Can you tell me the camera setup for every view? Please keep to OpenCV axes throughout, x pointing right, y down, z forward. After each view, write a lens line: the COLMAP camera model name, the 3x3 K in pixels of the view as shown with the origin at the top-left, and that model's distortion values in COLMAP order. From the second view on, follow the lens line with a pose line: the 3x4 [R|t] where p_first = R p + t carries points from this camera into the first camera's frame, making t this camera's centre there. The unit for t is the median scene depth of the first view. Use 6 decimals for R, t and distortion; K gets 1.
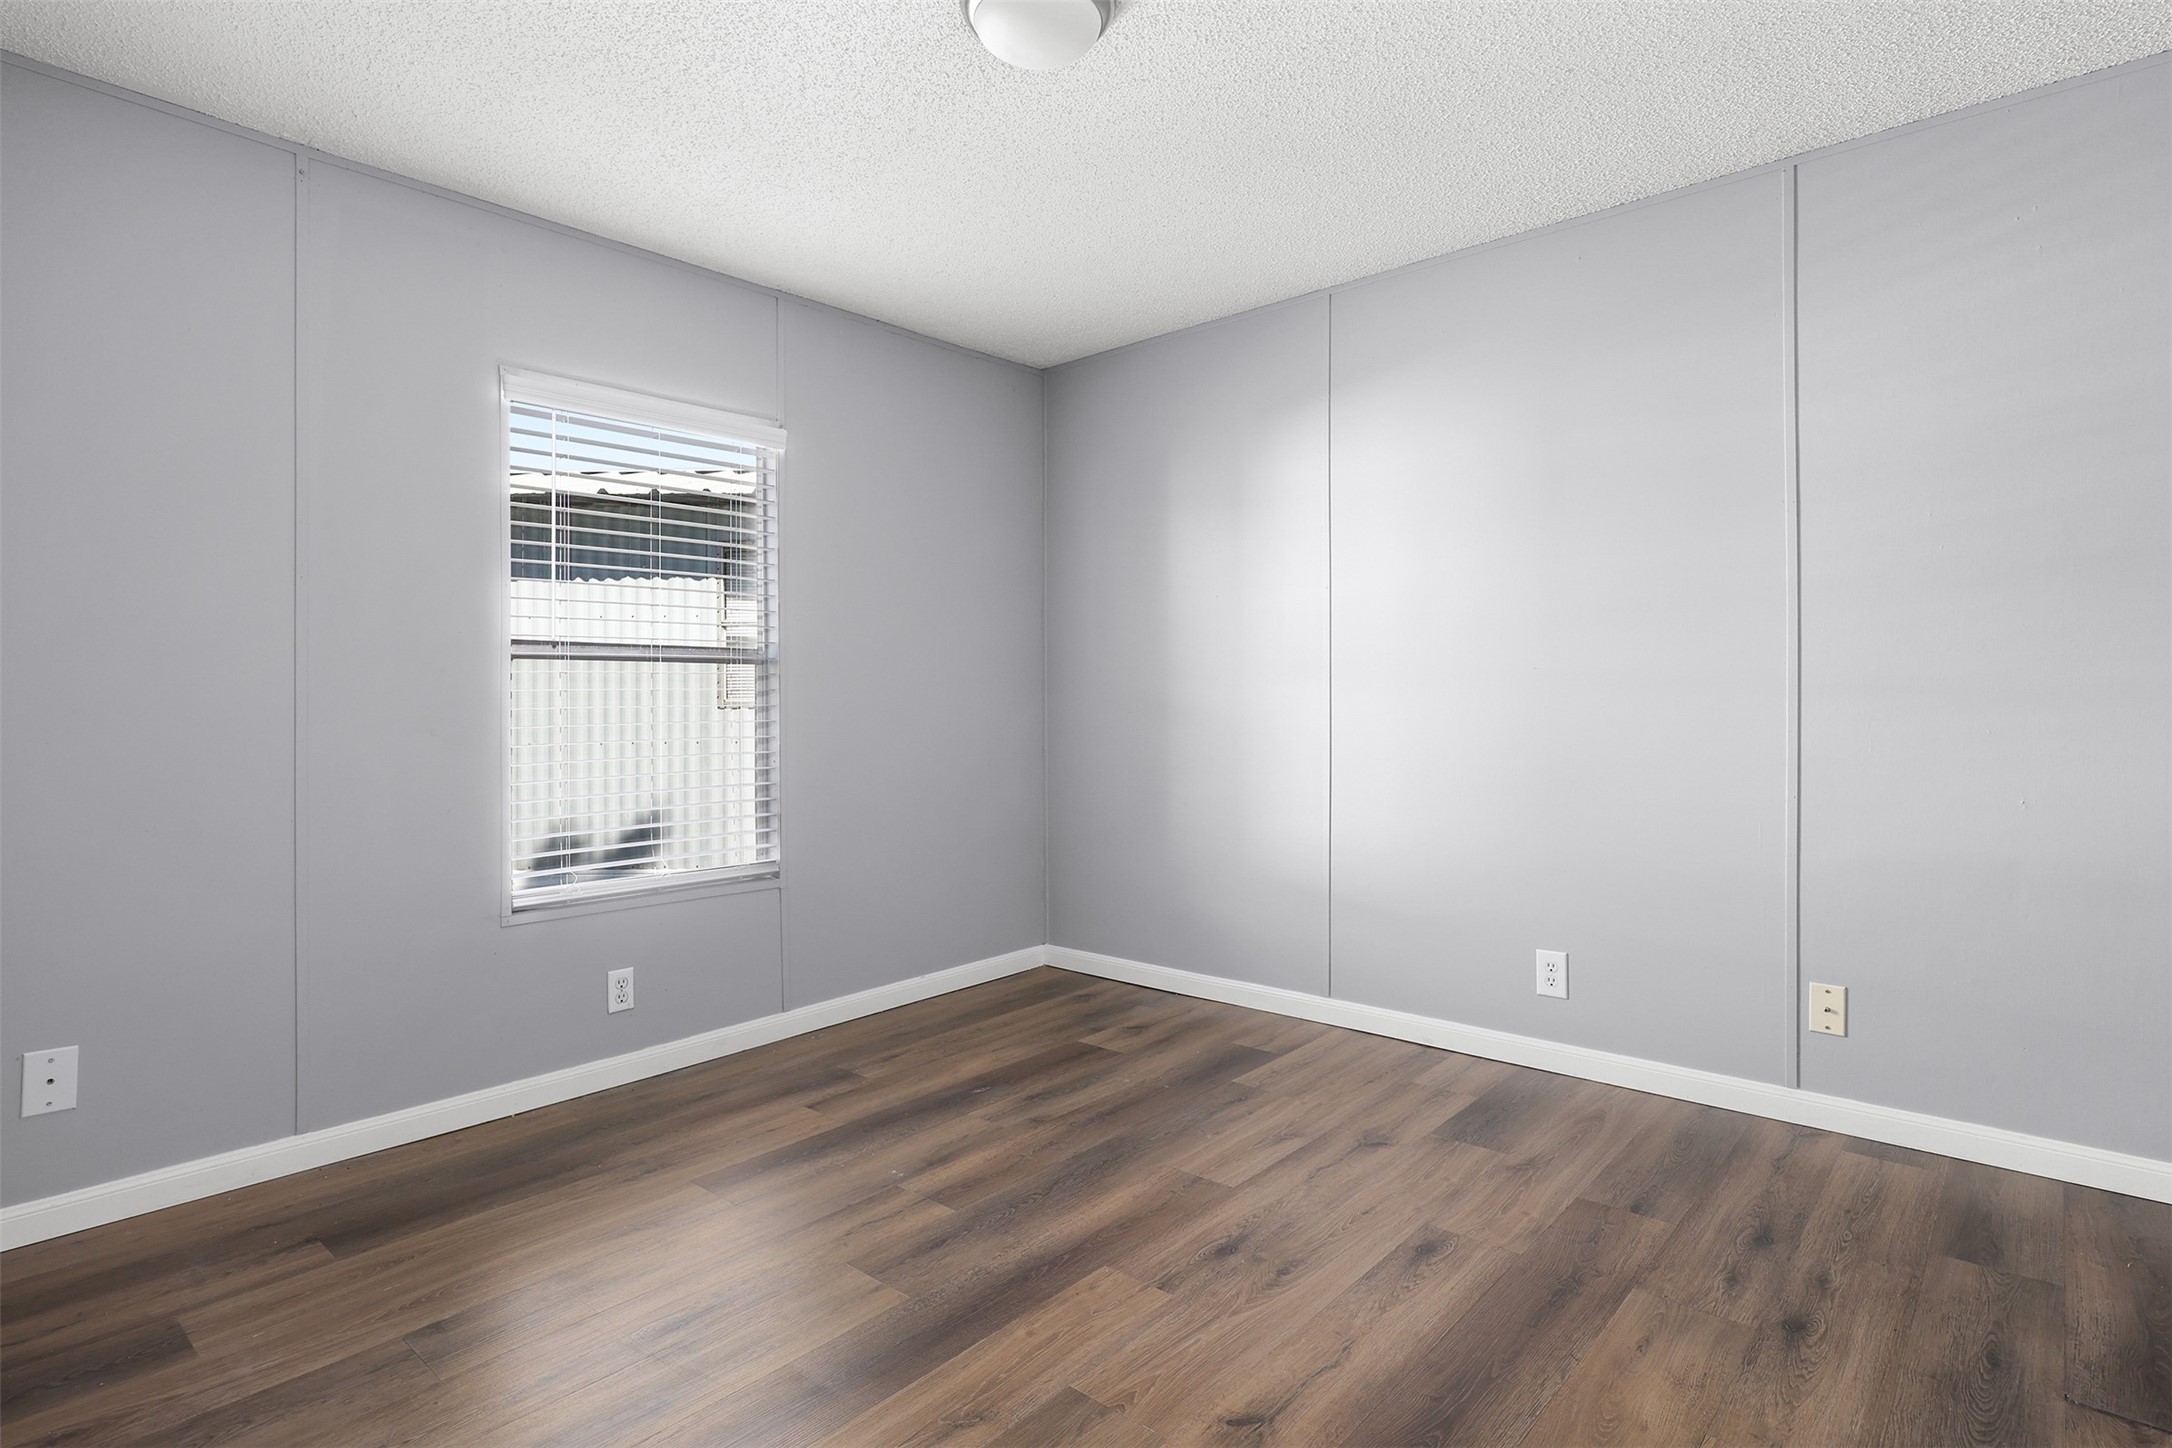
lens RADIAL K [[1101.2, 0, 1088.3], [0, 1101.2, 712.8], [0, 0, 1]] dist [-0.000114, -0.000021]
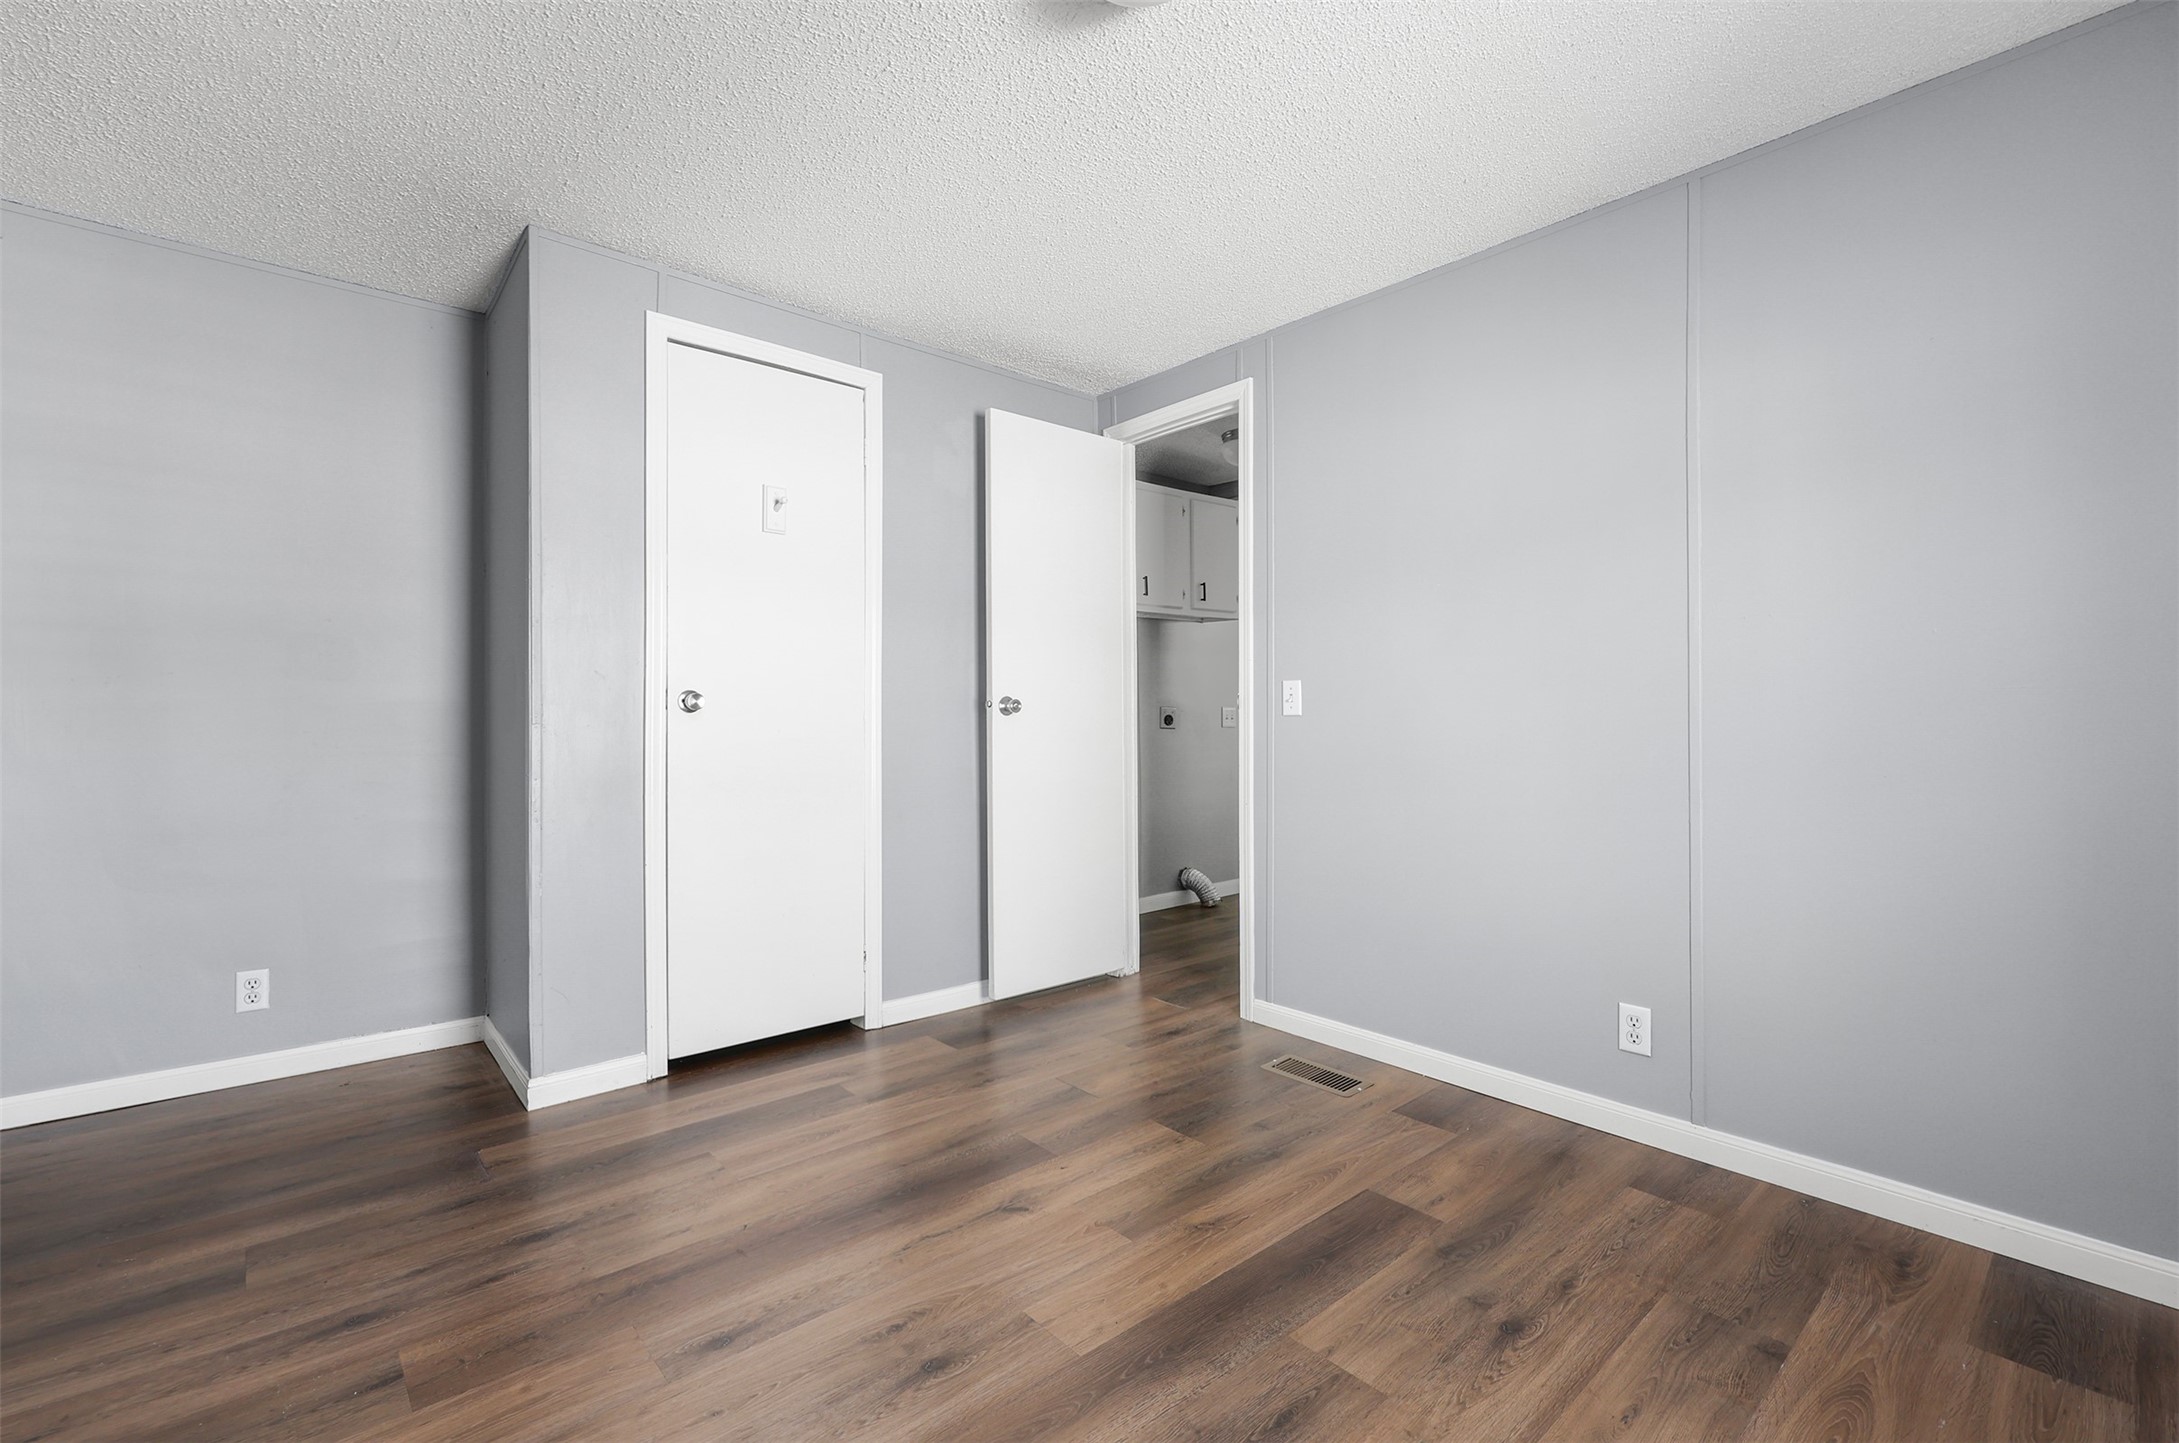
lens RADIAL K [[937.4, 0, 1087.1], [0, 937.4, 718.1], [0, 0, 1]] dist [0.000638, 0.000020]
pose [[-0.992859, 0.010462, 0.118830, -0.089928], [0.011673, 0.999887, 0.009498, -0.021775], [-0.118718, 0.010818, -0.992869, 1.842984]]
